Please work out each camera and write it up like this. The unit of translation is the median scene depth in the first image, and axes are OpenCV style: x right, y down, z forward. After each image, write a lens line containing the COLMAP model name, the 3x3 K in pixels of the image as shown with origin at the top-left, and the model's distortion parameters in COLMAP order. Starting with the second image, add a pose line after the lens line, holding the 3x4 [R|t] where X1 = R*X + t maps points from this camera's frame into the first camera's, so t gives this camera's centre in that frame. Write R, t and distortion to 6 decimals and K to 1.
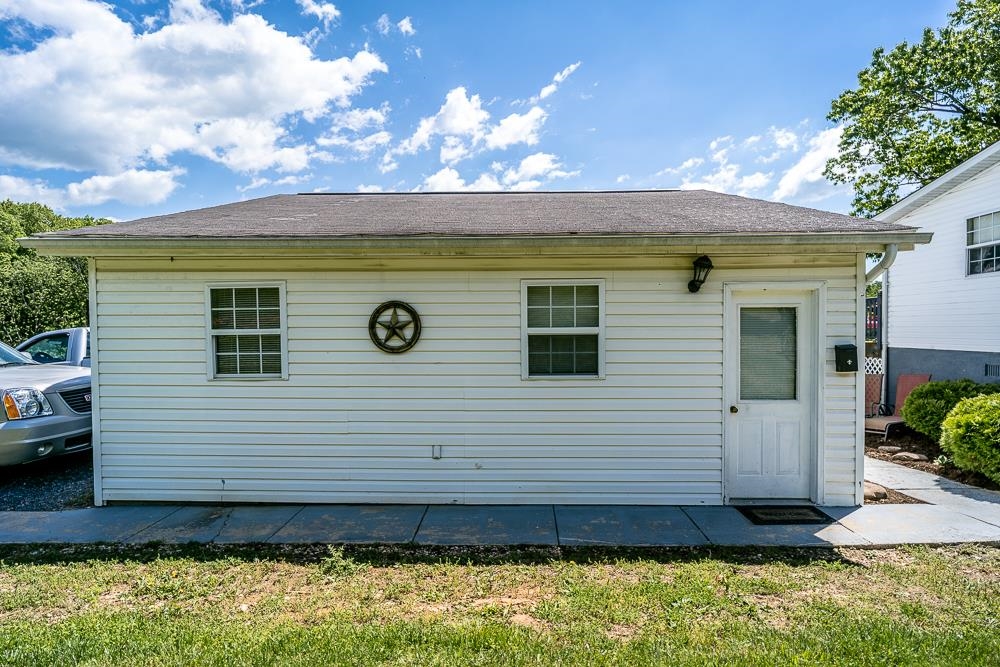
lens RADIAL K [[517.3, 0, 500.0], [0, 517.3, 333.5], [0, 0, 1]] dist [-0.002591, -0.000535]
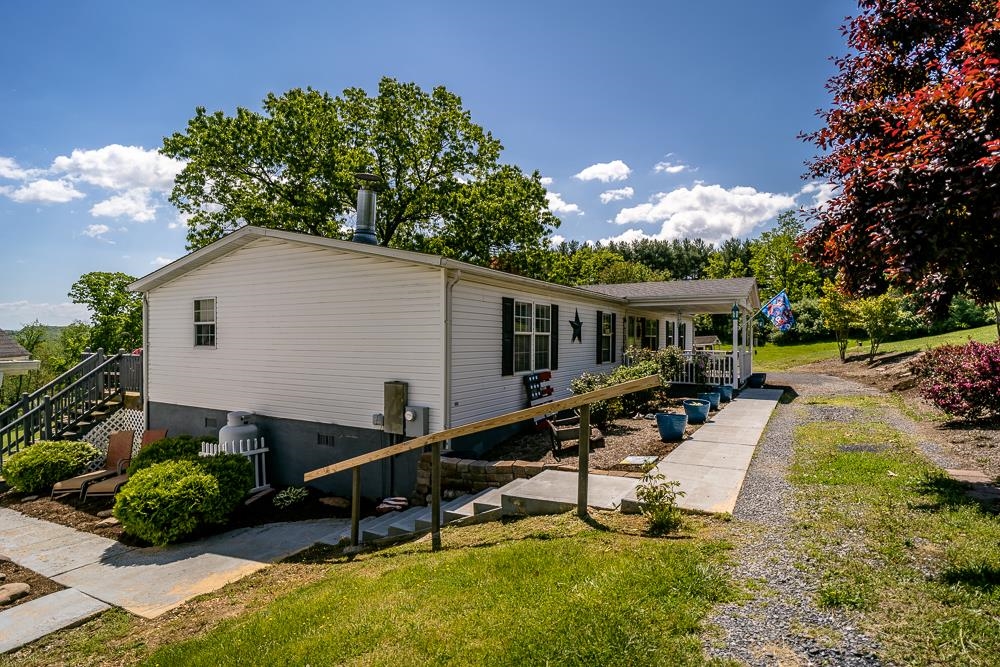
lens RADIAL K [[511.3, 0, 511.9], [0, 511.3, 331.0], [0, 0, 1]] dist [-0.002138, -0.000478]
pose [[0.466427, 0.007713, 0.884526, 0.065649], [0.002275, 0.999948, -0.009919, -0.049161], [-0.884557, 0.006639, 0.466386, -0.087060]]
